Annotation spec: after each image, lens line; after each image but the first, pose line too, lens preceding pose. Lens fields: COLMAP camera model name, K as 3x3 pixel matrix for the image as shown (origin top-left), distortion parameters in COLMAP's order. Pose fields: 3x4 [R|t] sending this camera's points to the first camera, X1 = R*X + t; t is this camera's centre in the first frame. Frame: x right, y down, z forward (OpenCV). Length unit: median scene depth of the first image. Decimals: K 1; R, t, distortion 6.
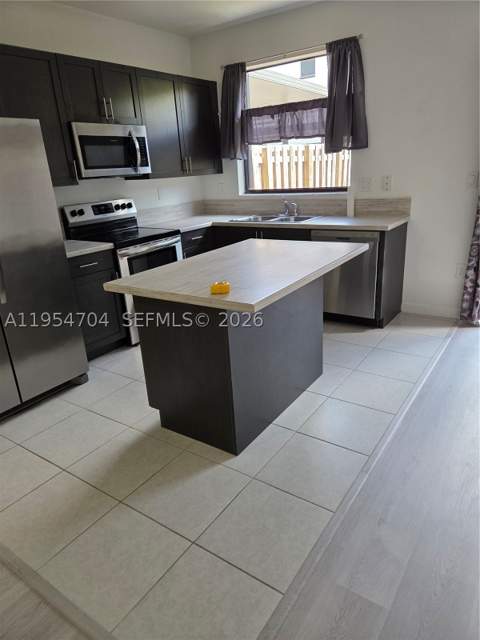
lens RADIAL K [[439.1, 0, 240.0], [0, 439.1, 320.0], [0, 0, 1]] dist [0.079031, -0.086024]
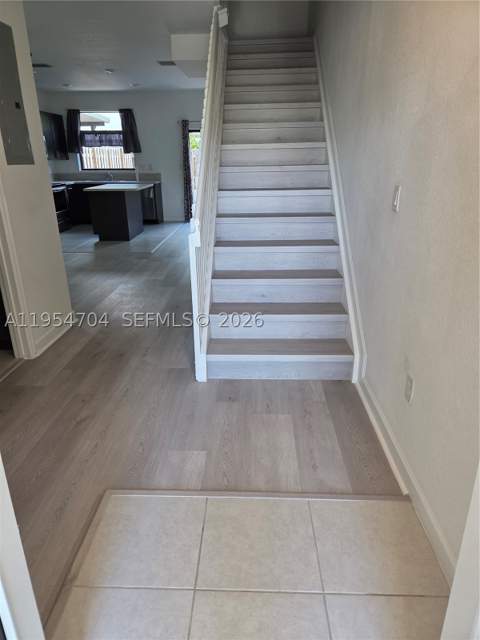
lens RADIAL K [[439.1, 0, 240.0], [0, 439.1, 320.0], [0, 0, 1]] dist [0.079031, -0.086024]
pose [[0.843110, -0.139443, 0.519347, -0.651090], [0.141496, 0.989287, 0.035916, 0.515986], [-0.518792, 0.043205, 0.853808, -1.334240]]
